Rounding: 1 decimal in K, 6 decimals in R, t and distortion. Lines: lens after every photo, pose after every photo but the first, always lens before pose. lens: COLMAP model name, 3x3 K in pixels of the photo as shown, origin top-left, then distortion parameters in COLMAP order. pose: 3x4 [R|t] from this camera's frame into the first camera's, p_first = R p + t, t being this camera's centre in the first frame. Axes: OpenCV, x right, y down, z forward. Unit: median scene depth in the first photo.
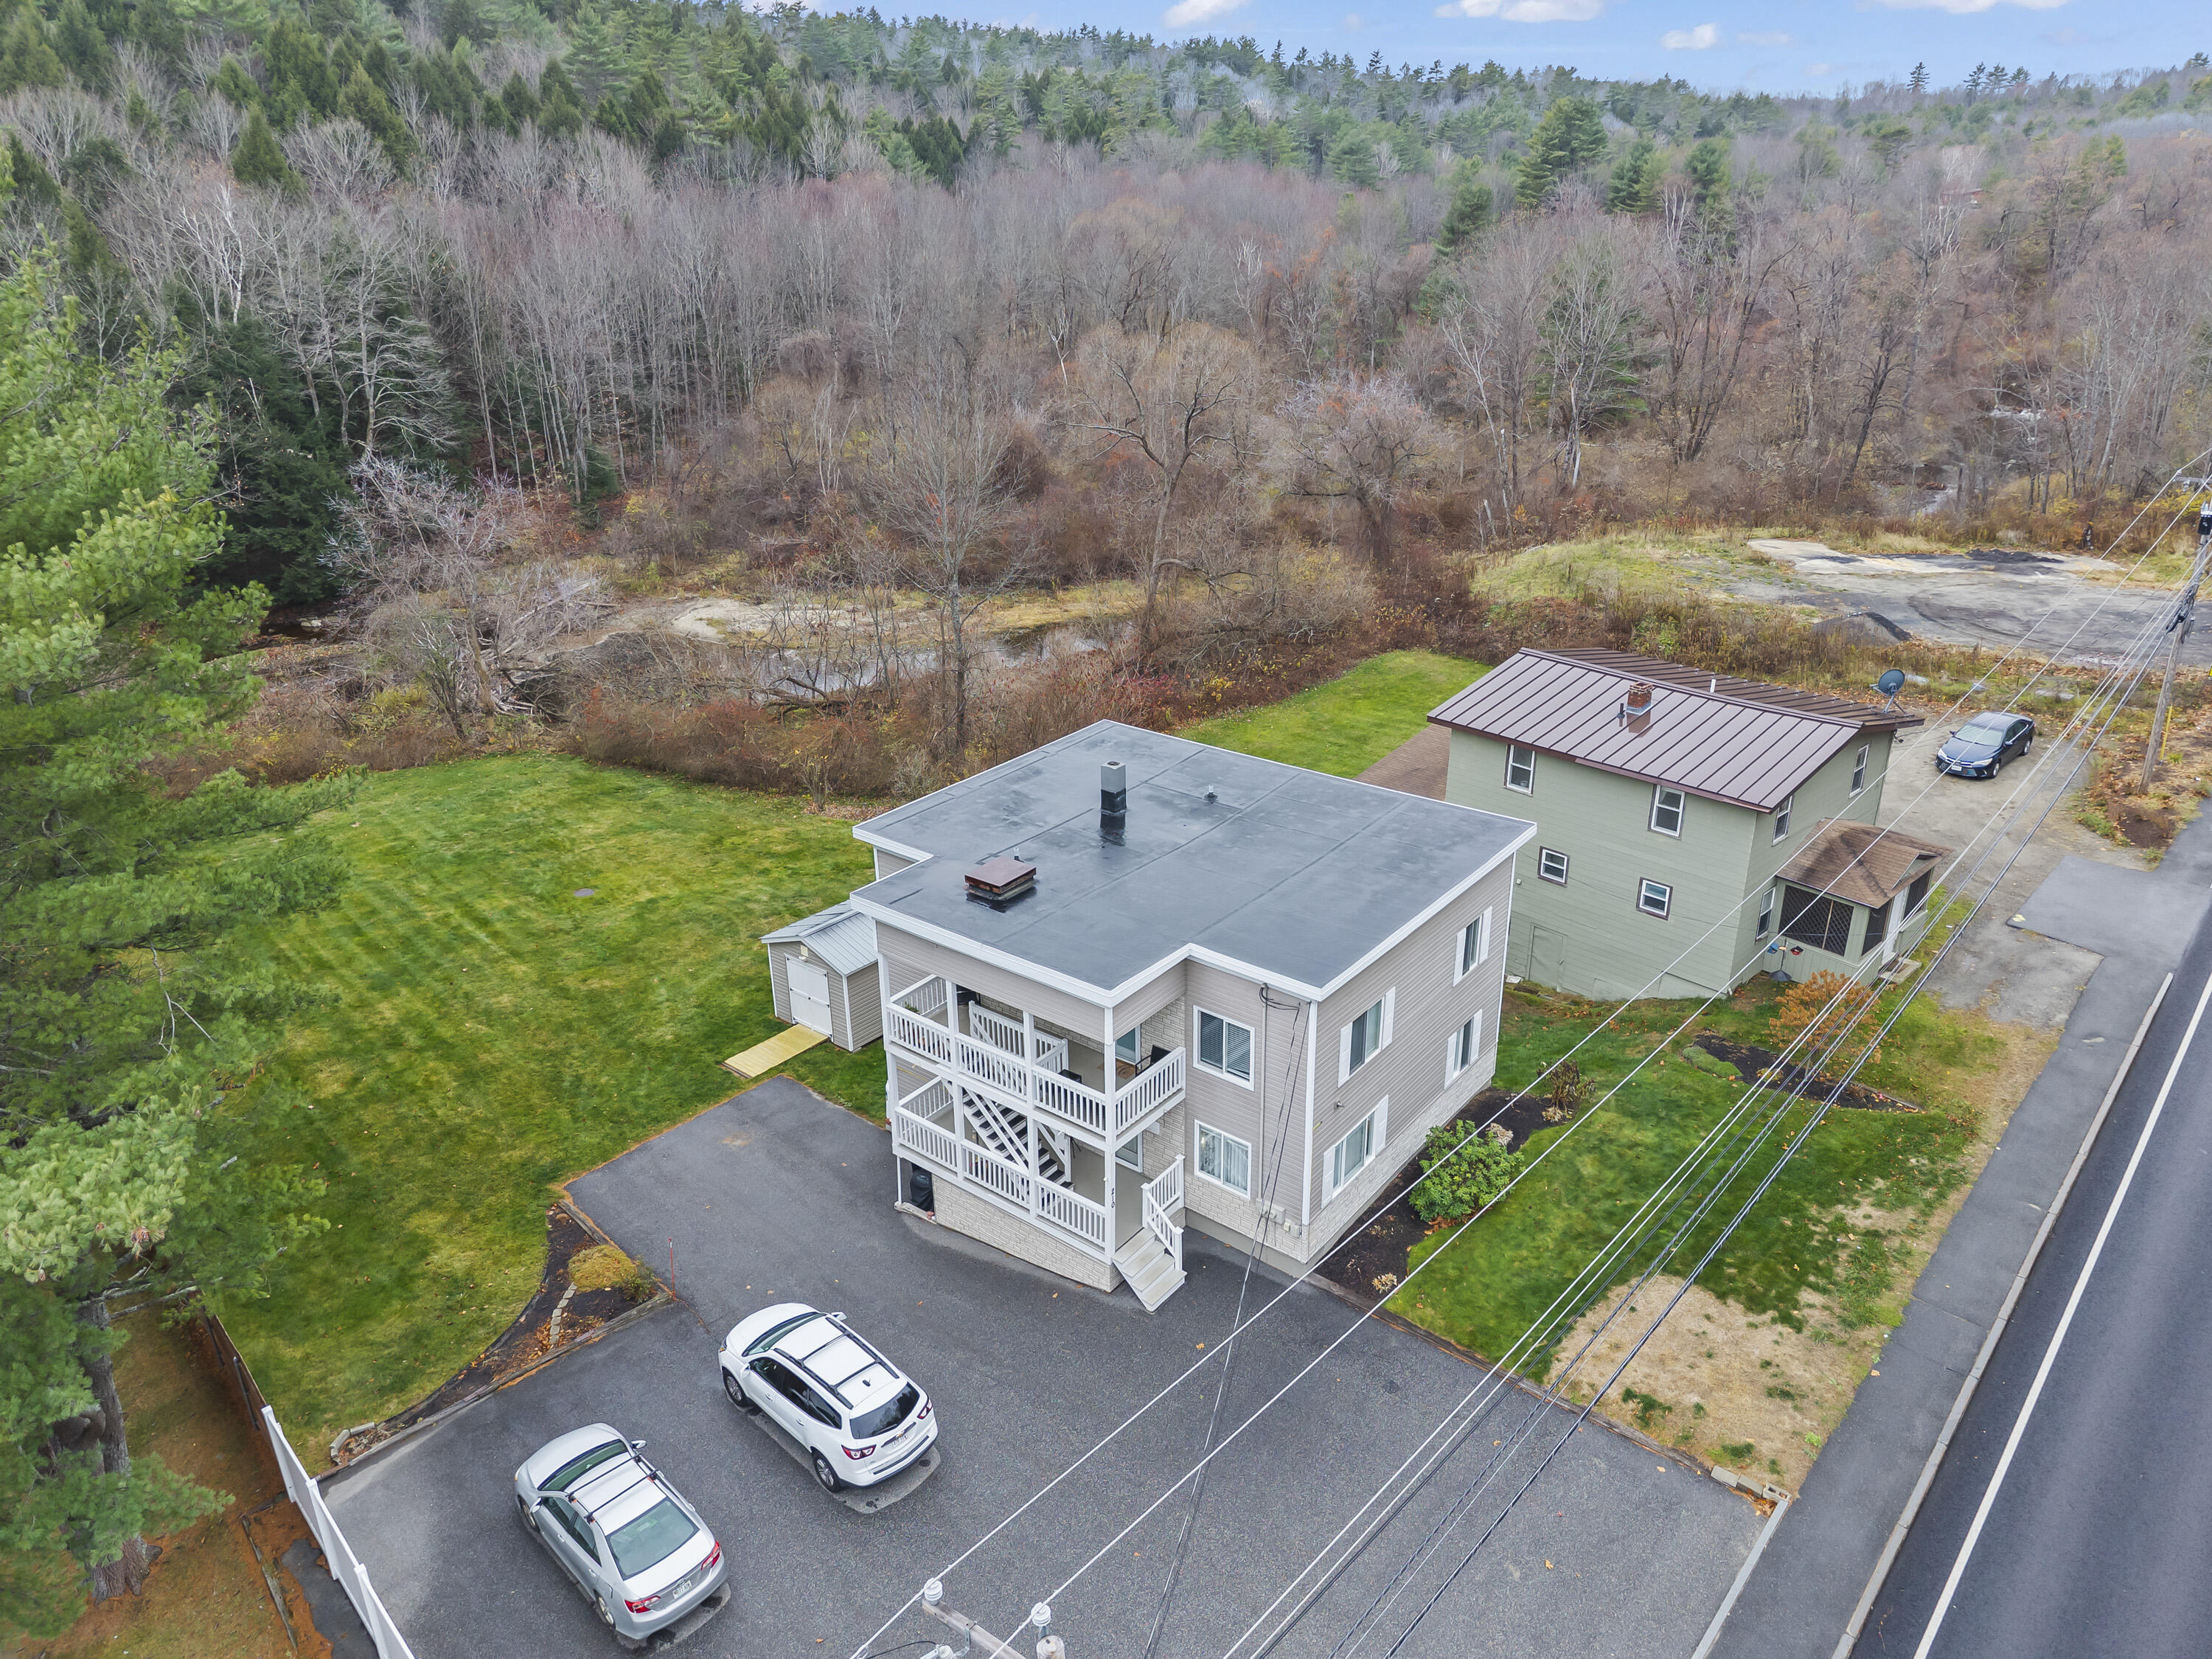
lens RADIAL K [[1498.4, 0, 1139.1], [0, 1498.4, 835.3], [0, 0, 1]] dist [0.034587, -0.038688]
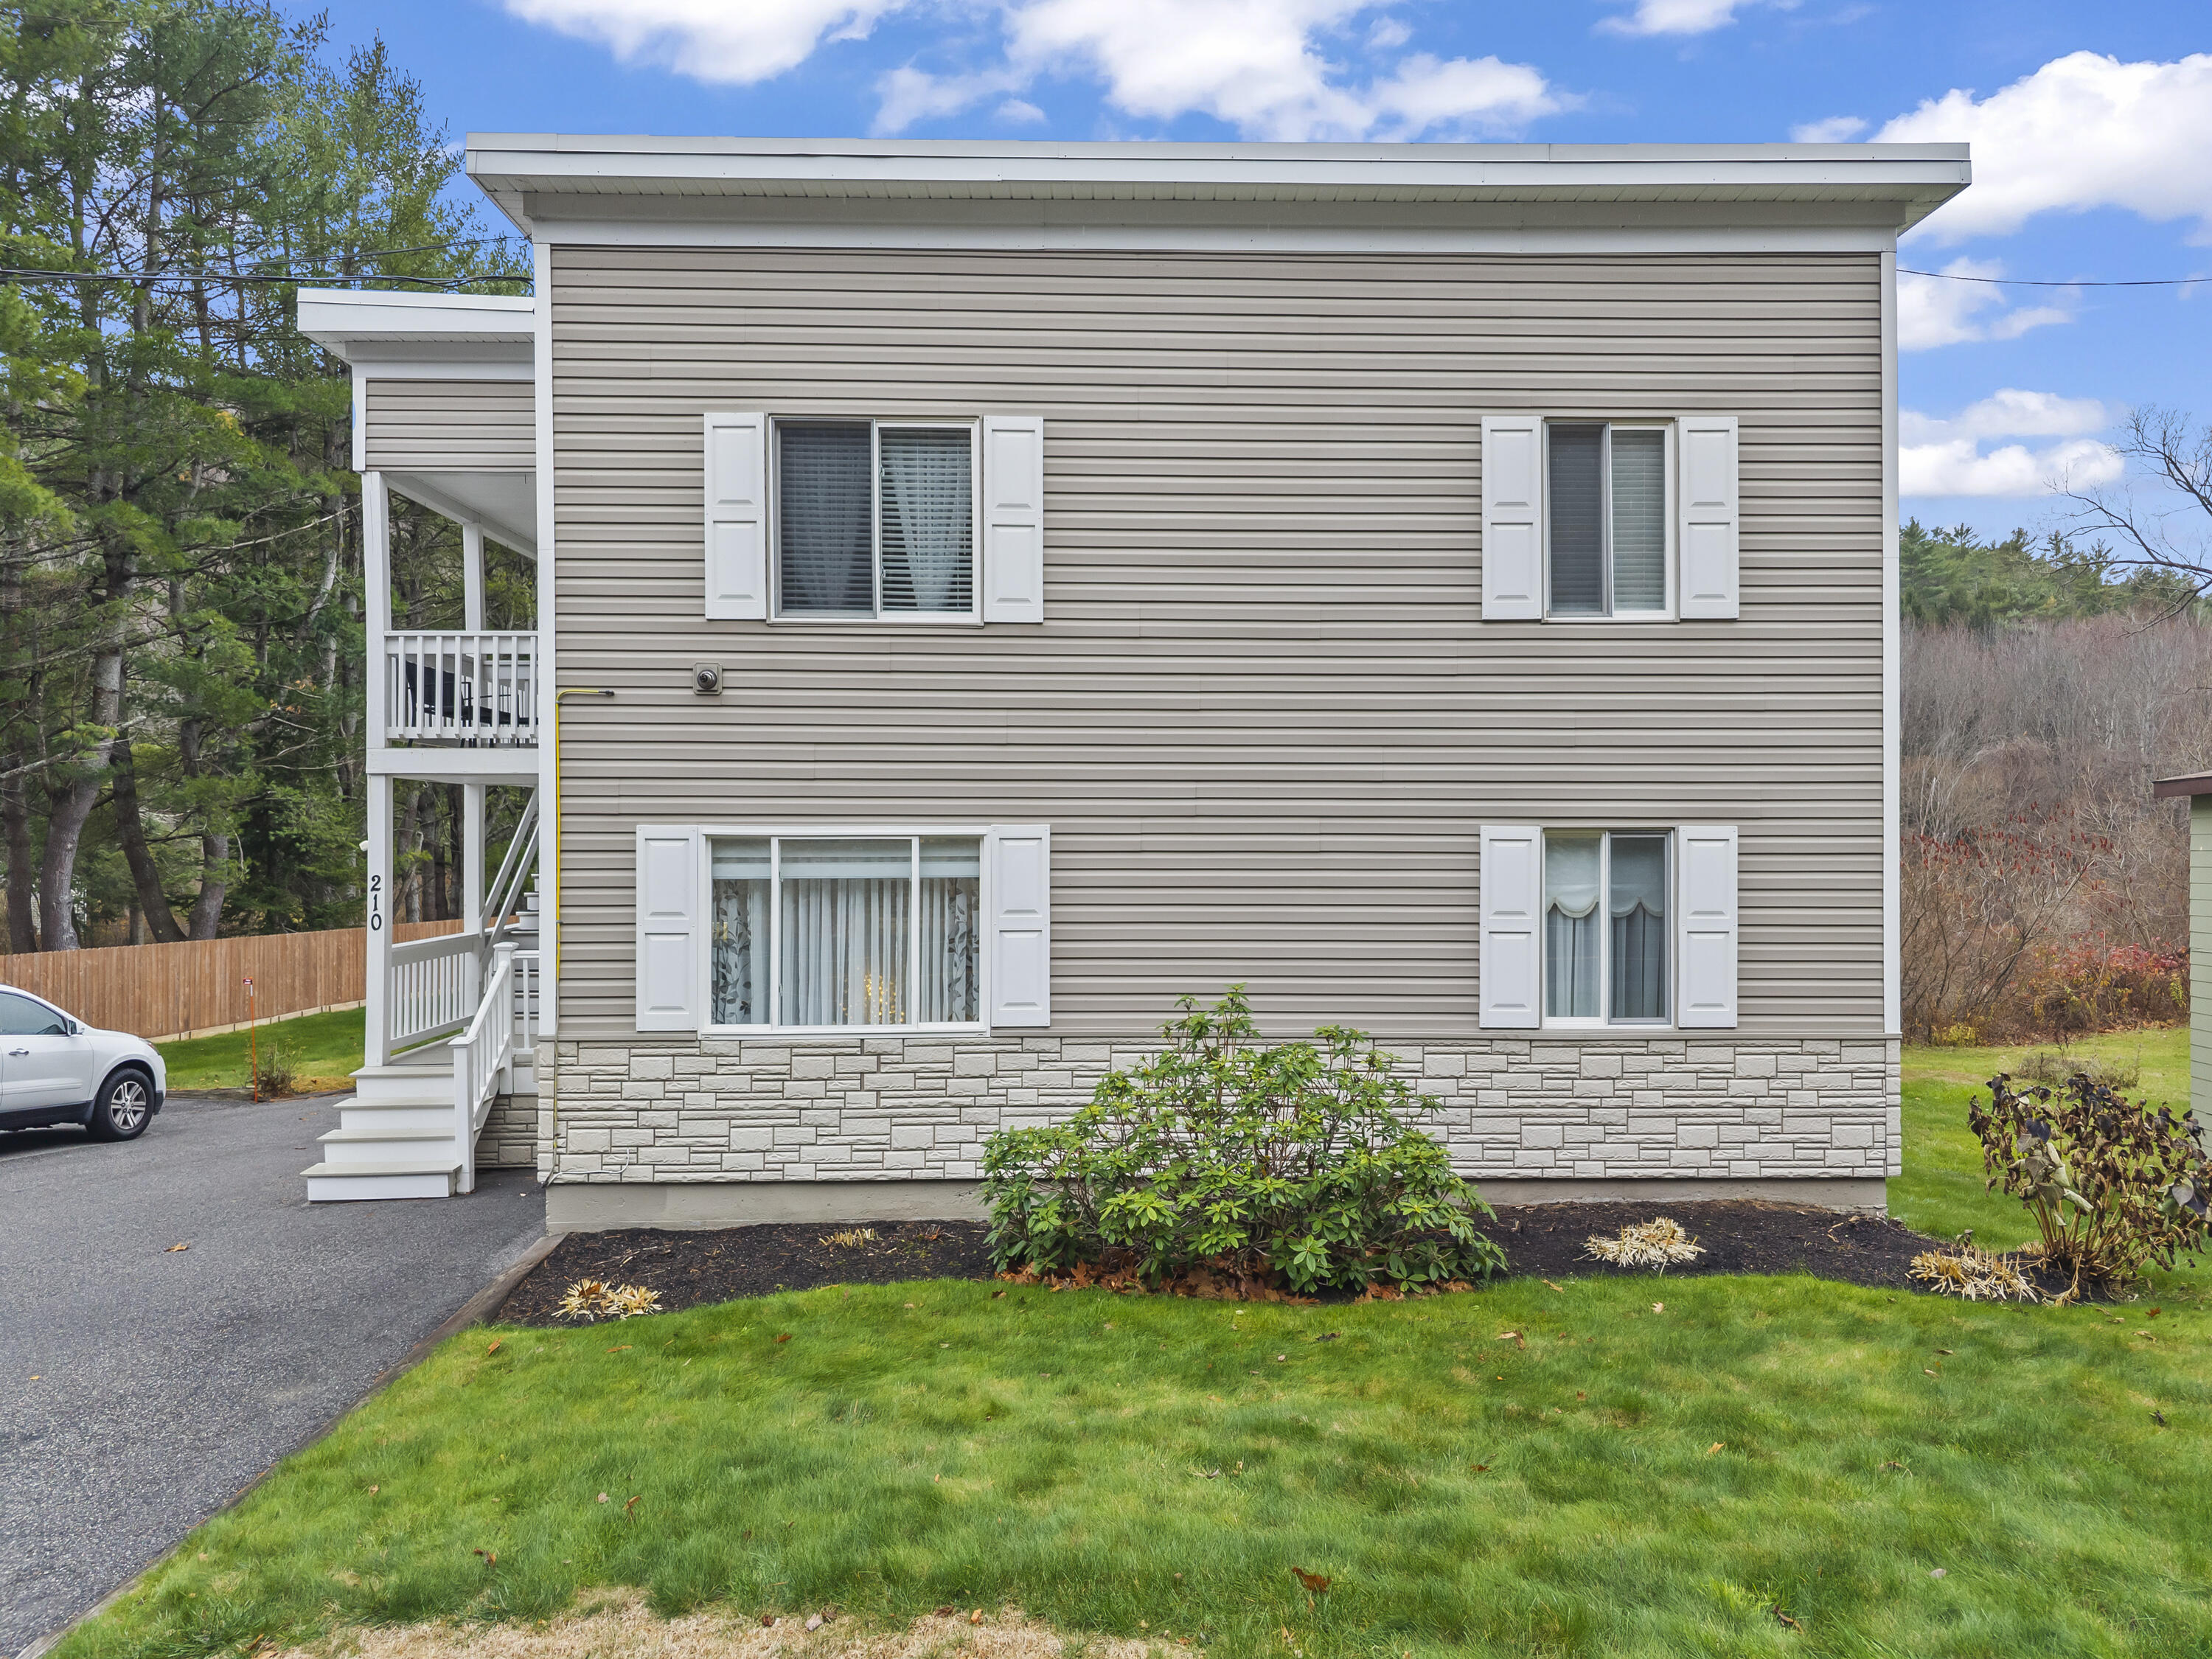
lens RADIAL K [[1498.4, 0, 1103.9], [0, 1498.4, 827.7], [0, 0, 1]] dist [0.034587, -0.038688]
pose [[0.634498, 0.009583, -0.772865, 0.417331], [-0.307344, 0.920600, -0.240906, 0.248258], [0.709191, 0.390390, 0.587064, 0.843760]]
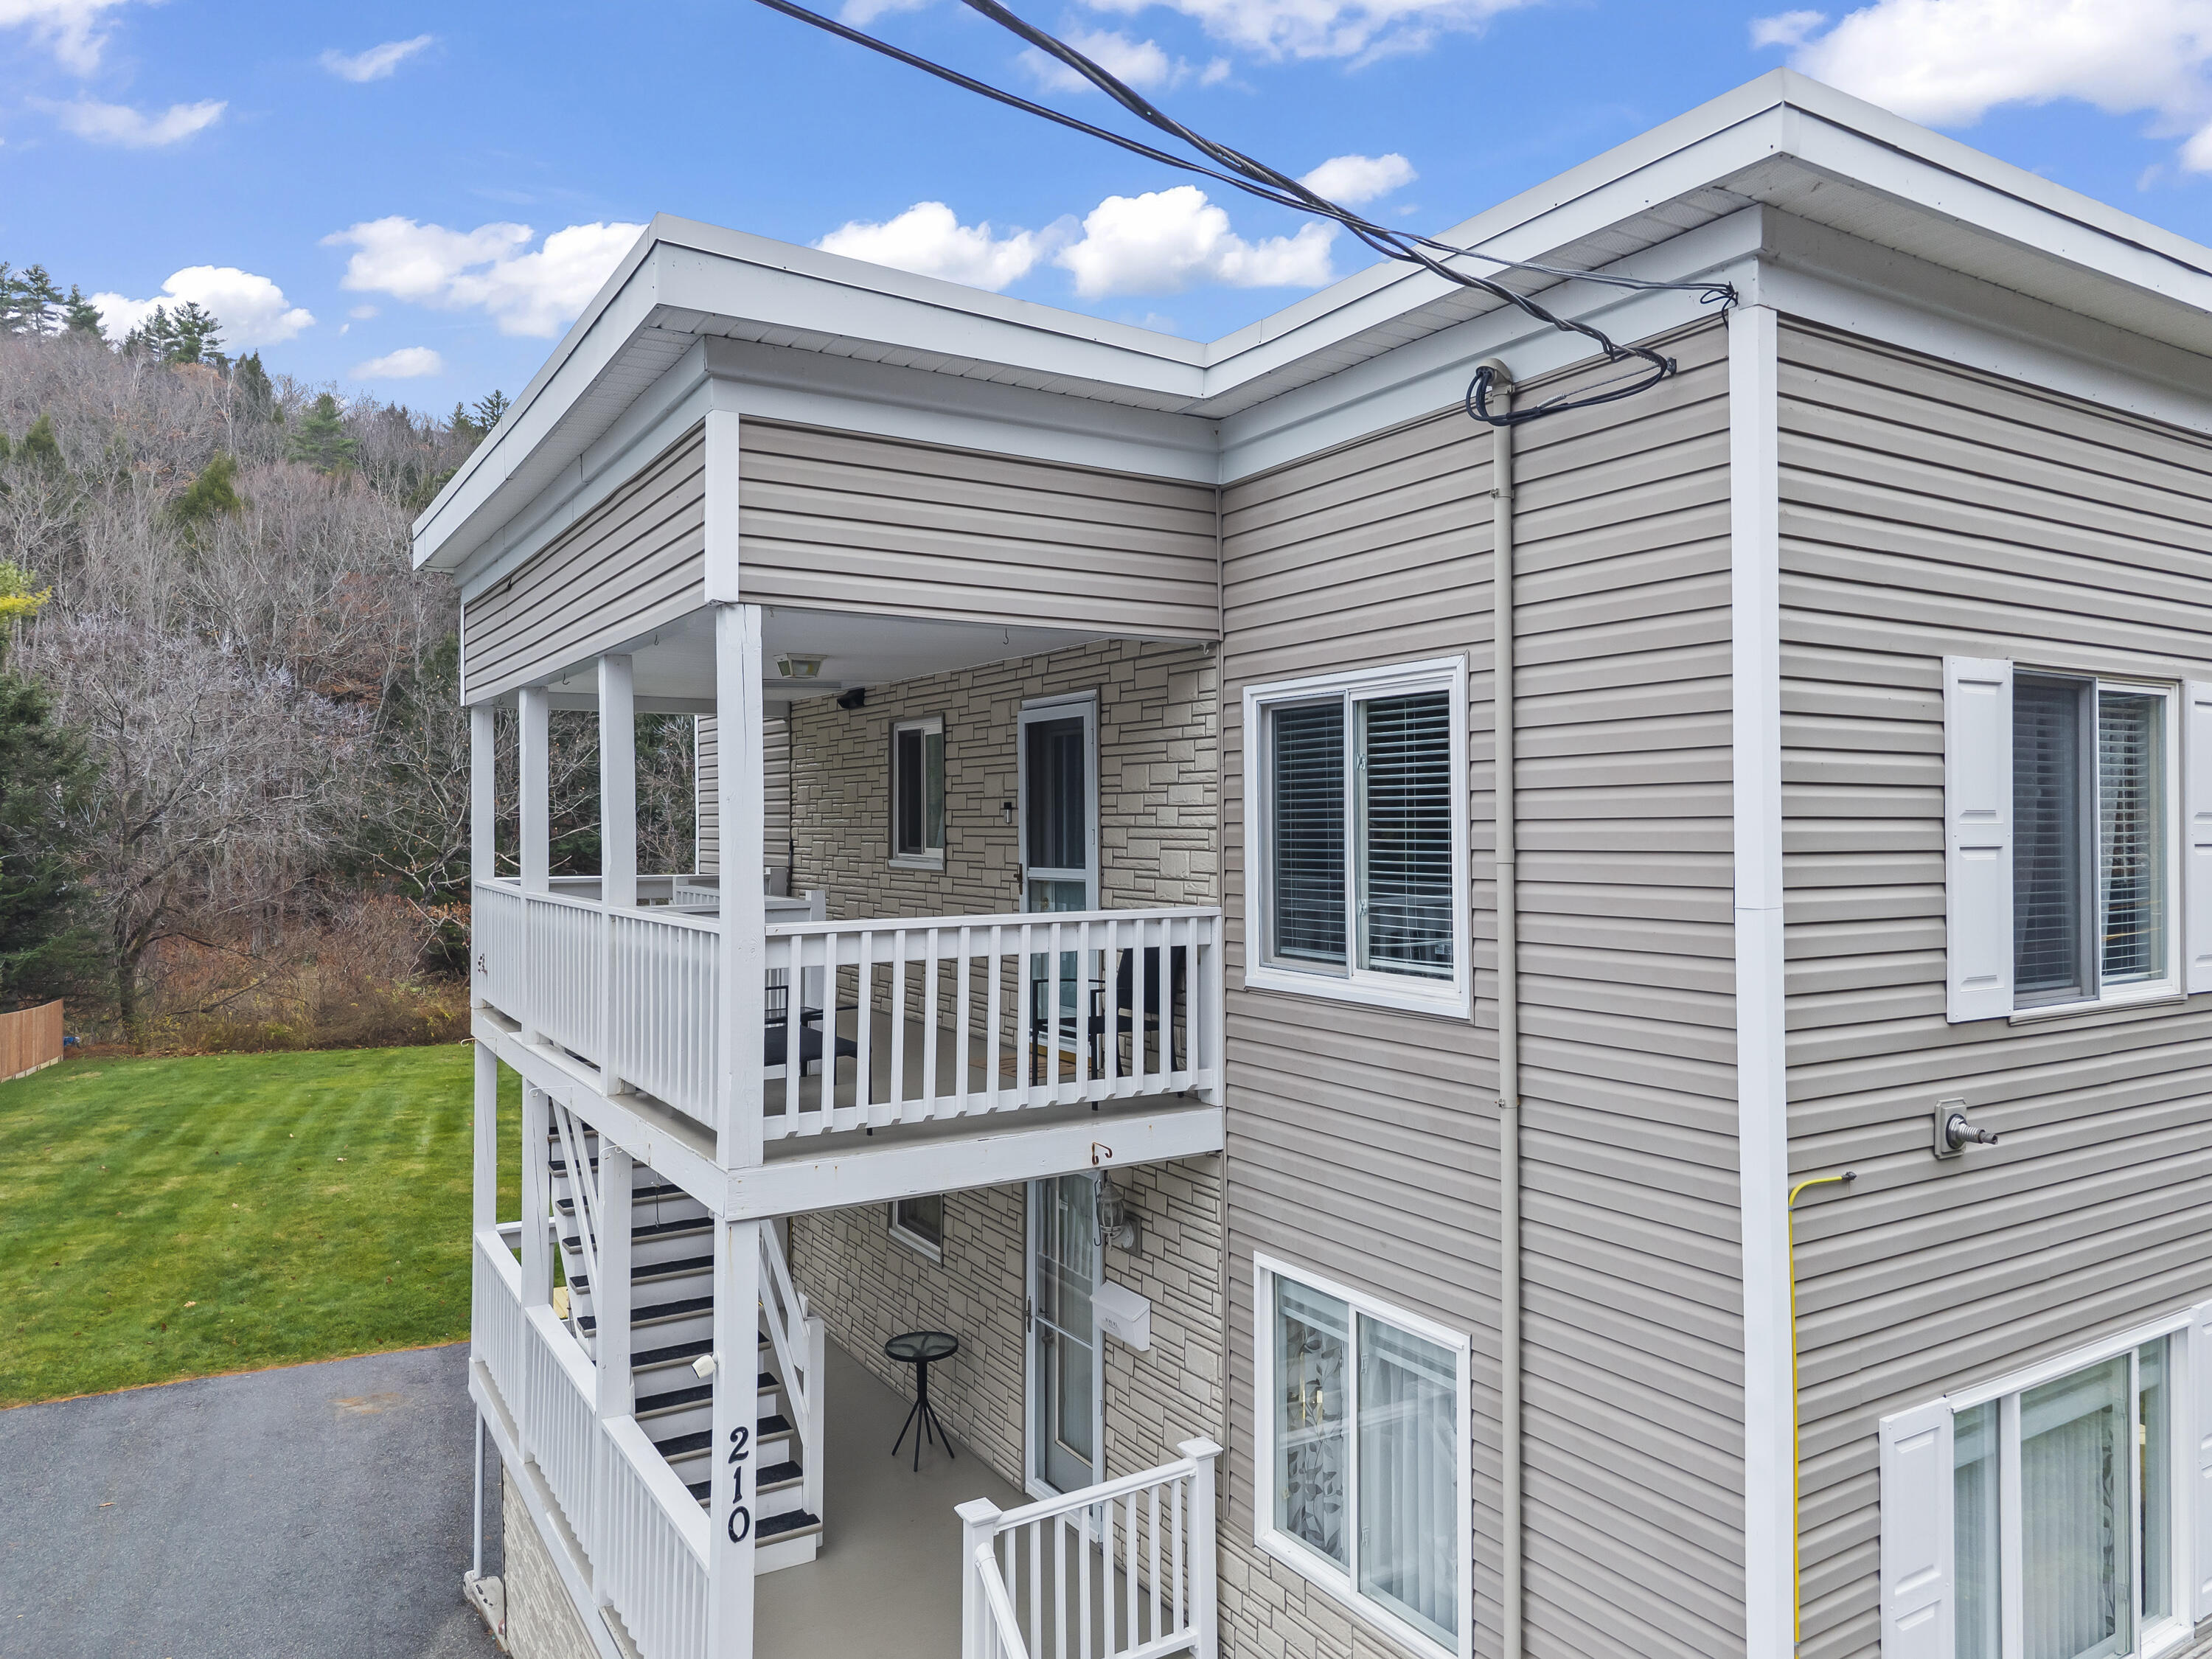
lens RADIAL K [[1498.4, 0, 1116.3], [0, 1498.4, 784.2], [0, 0, 1]] dist [0.034587, -0.038688]
pose [[0.937282, -0.002832, -0.348561, 0.097547], [-0.142013, 0.910112, -0.389267, 0.215929], [0.318332, 0.414353, 0.852629, 0.760704]]
